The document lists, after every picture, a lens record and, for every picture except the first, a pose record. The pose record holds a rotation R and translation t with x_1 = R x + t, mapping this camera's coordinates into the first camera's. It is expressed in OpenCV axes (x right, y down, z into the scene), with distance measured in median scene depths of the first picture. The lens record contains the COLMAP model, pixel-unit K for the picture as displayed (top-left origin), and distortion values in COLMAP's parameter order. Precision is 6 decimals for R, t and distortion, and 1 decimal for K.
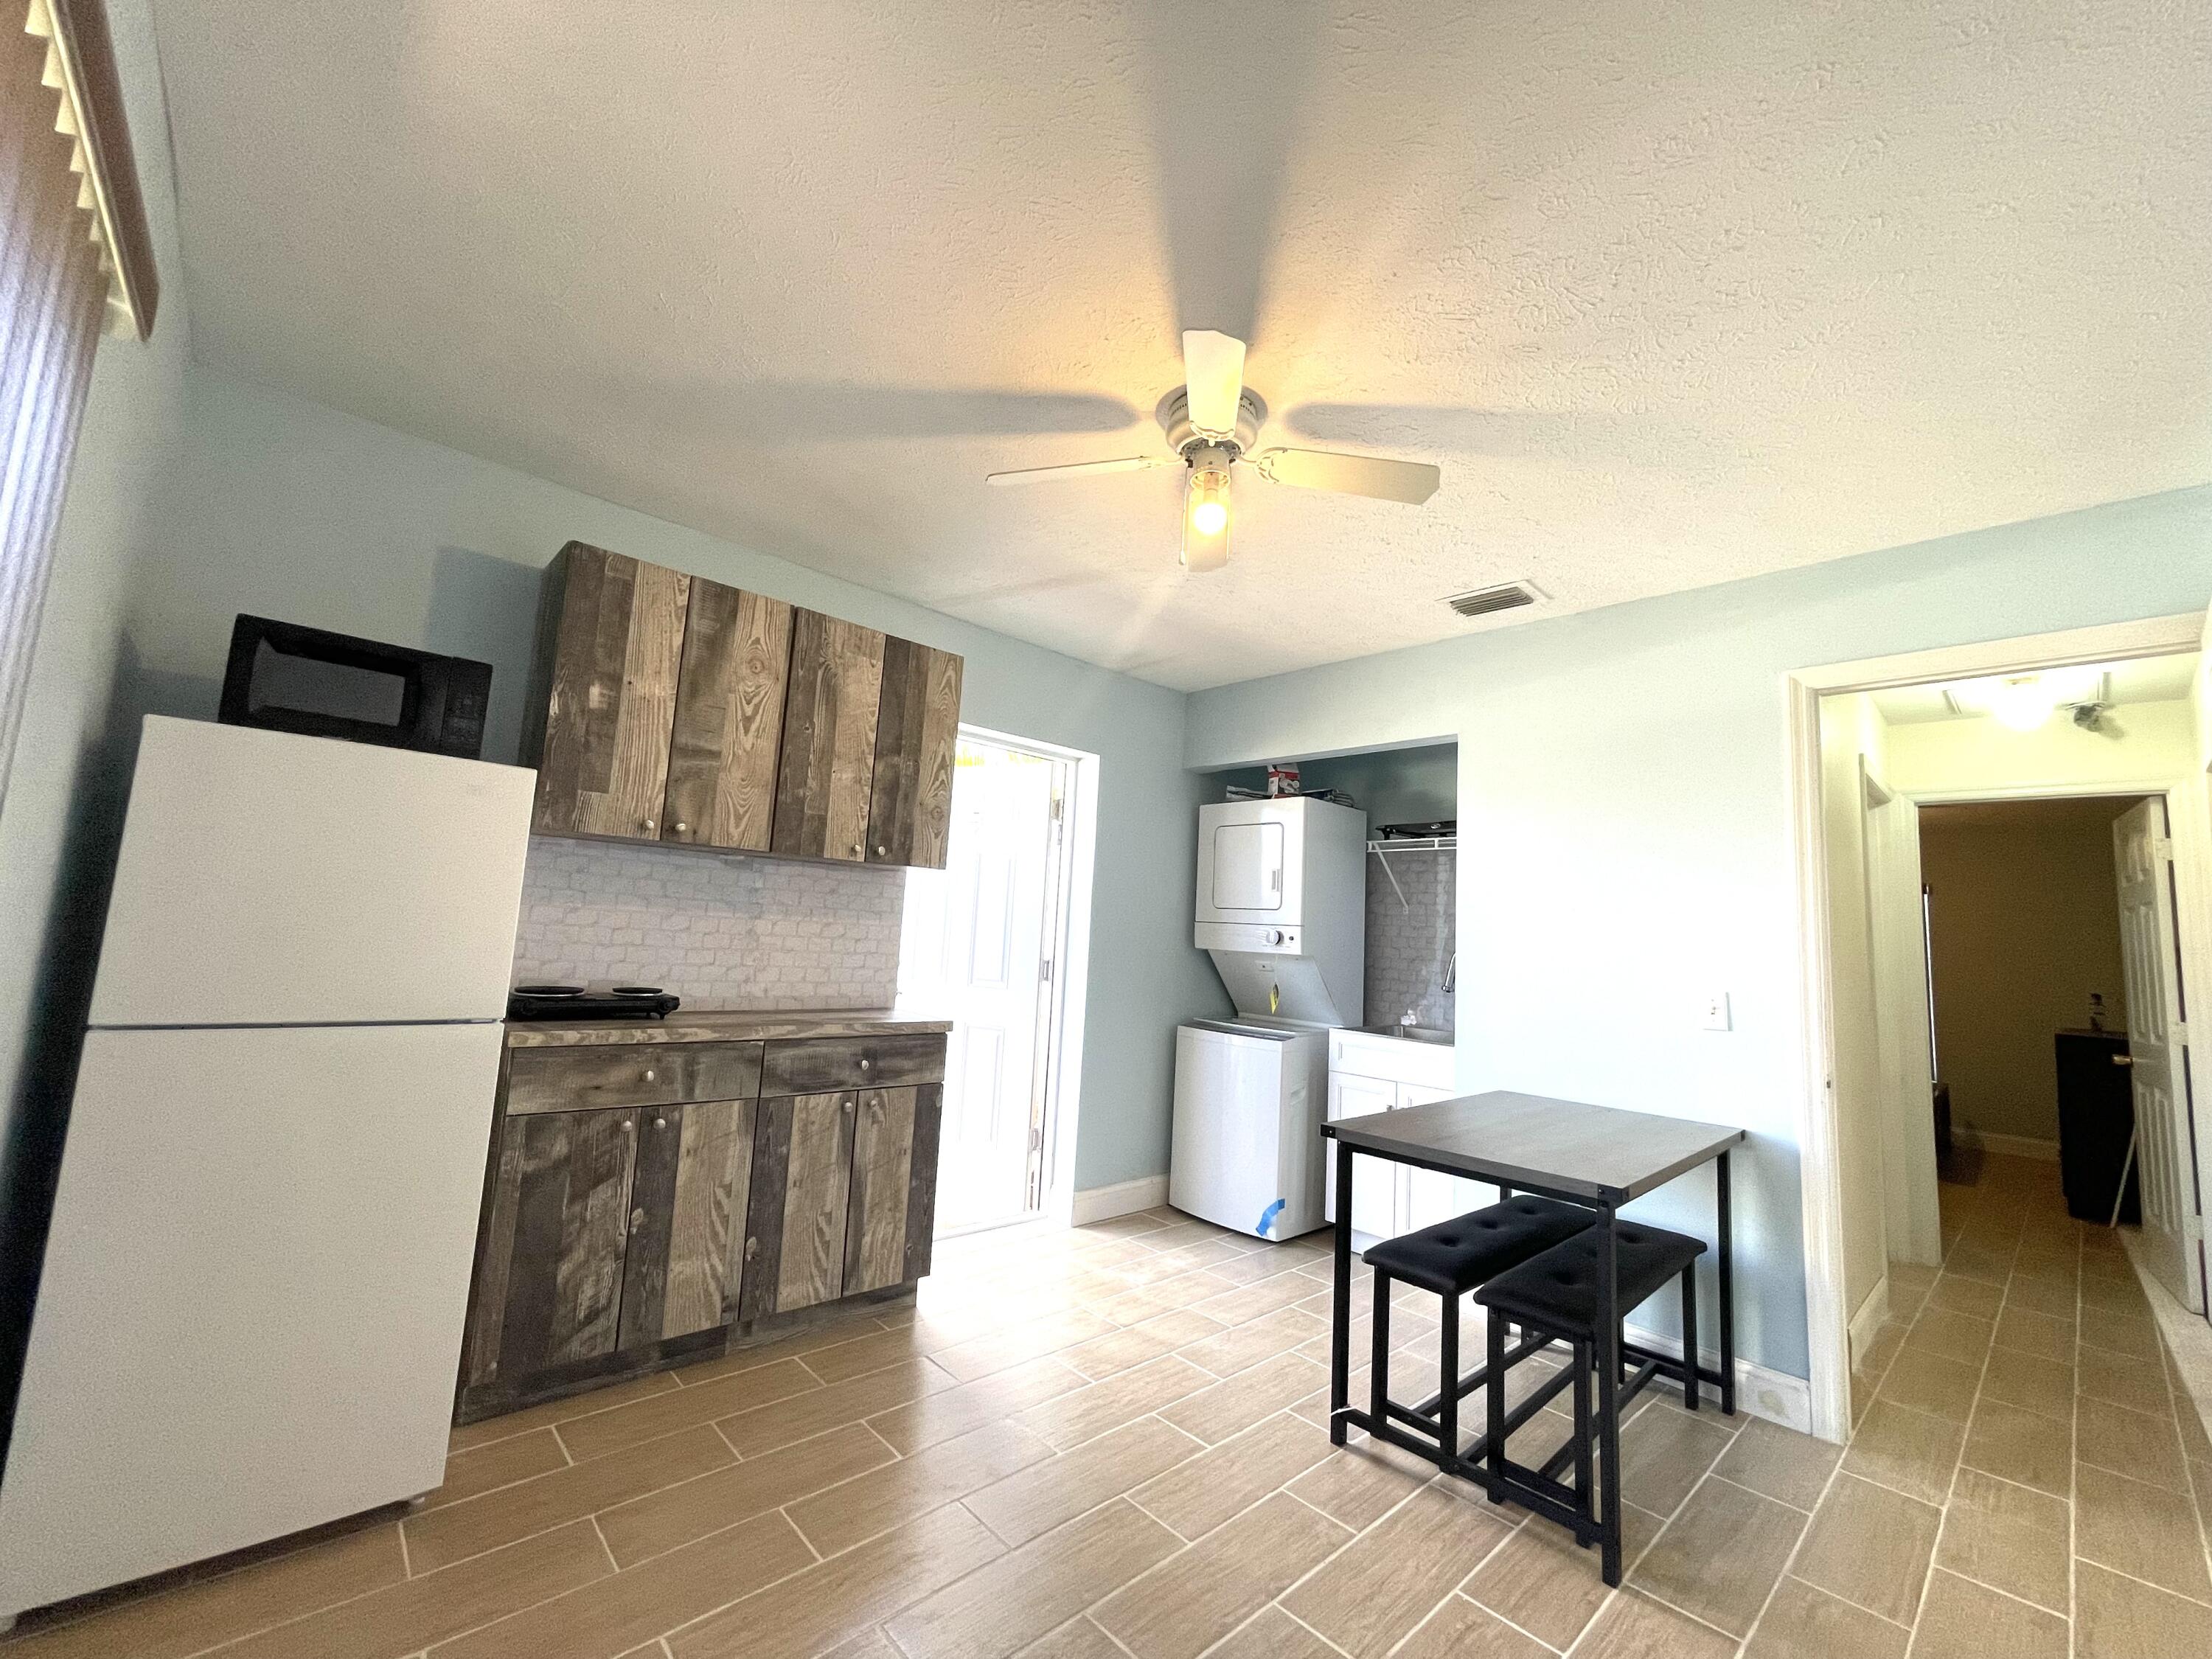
lens RADIAL K [[885.3, 0, 1104.0], [0, 885.3, 828.3], [0, 0, 1]] dist [-0.009903, 0.000057]
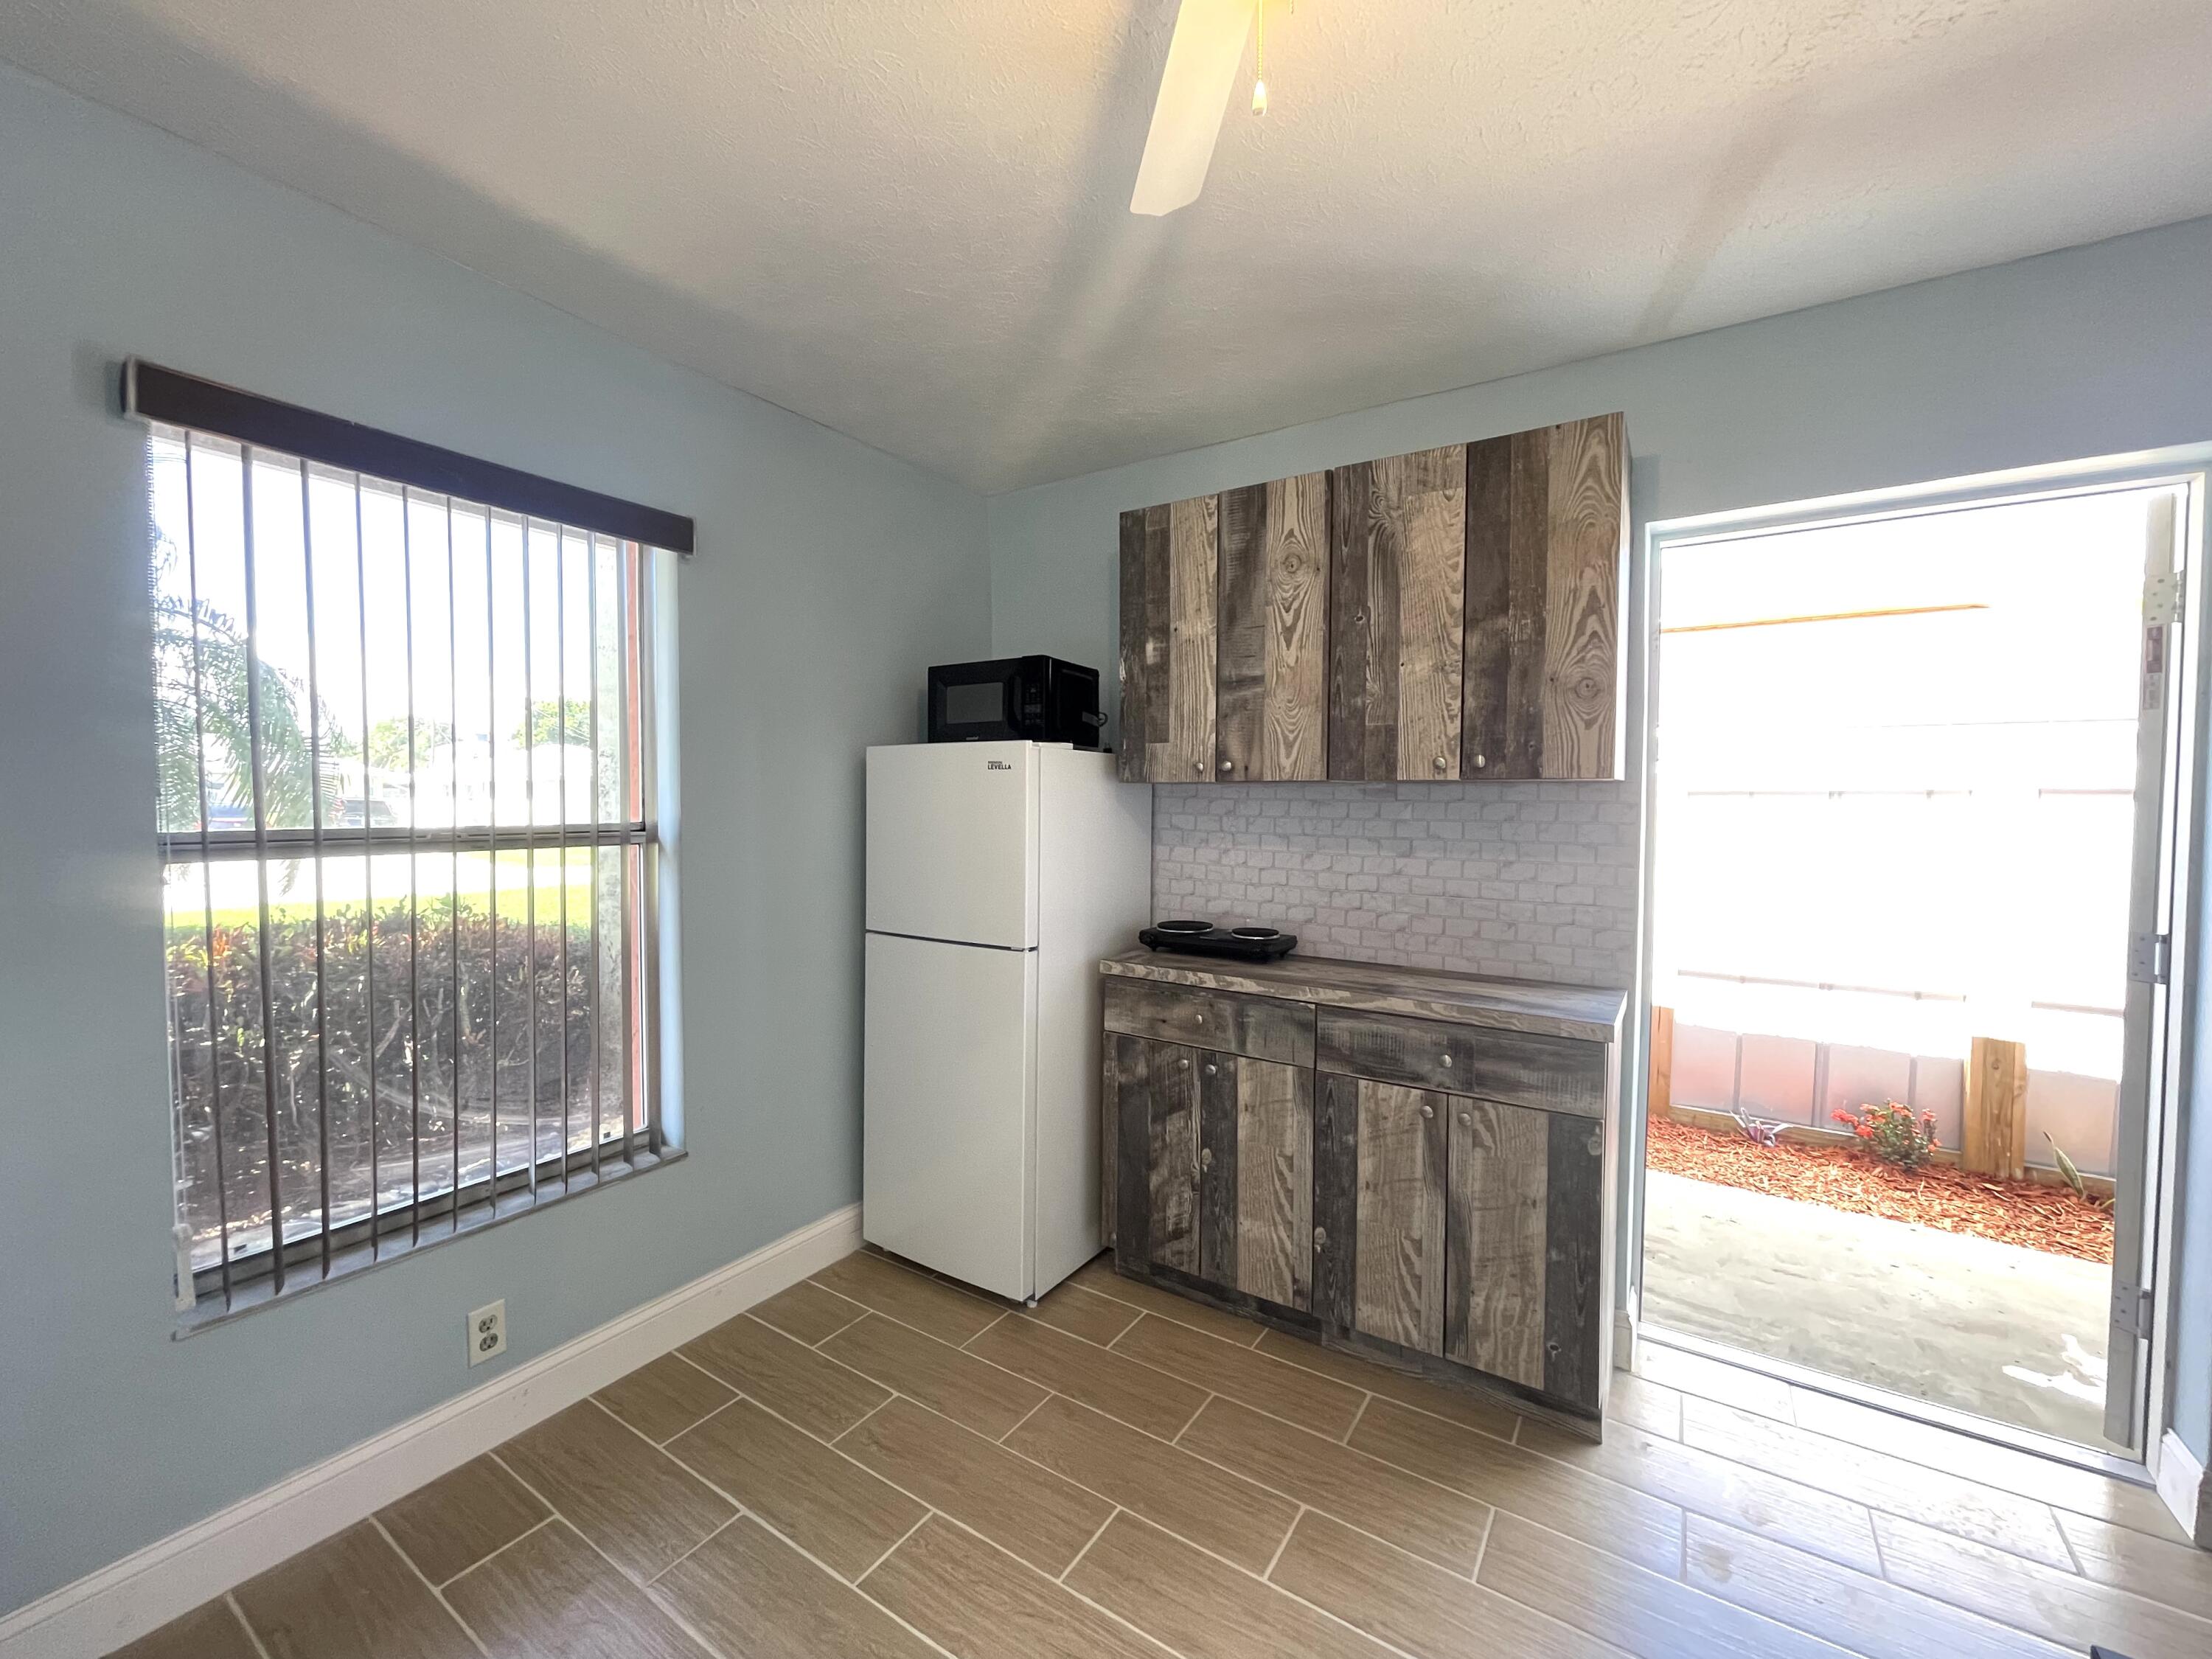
lens RADIAL K [[897.1, 0, 1098.0], [0, 897.1, 827.8], [0, 0, 1]] dist [0.000471, -0.000119]
pose [[0.237117, -0.026620, -0.971116, 0.395501], [0.123230, 0.992374, 0.002887, 0.042455], [0.963634, -0.120355, 0.238589, 0.594474]]
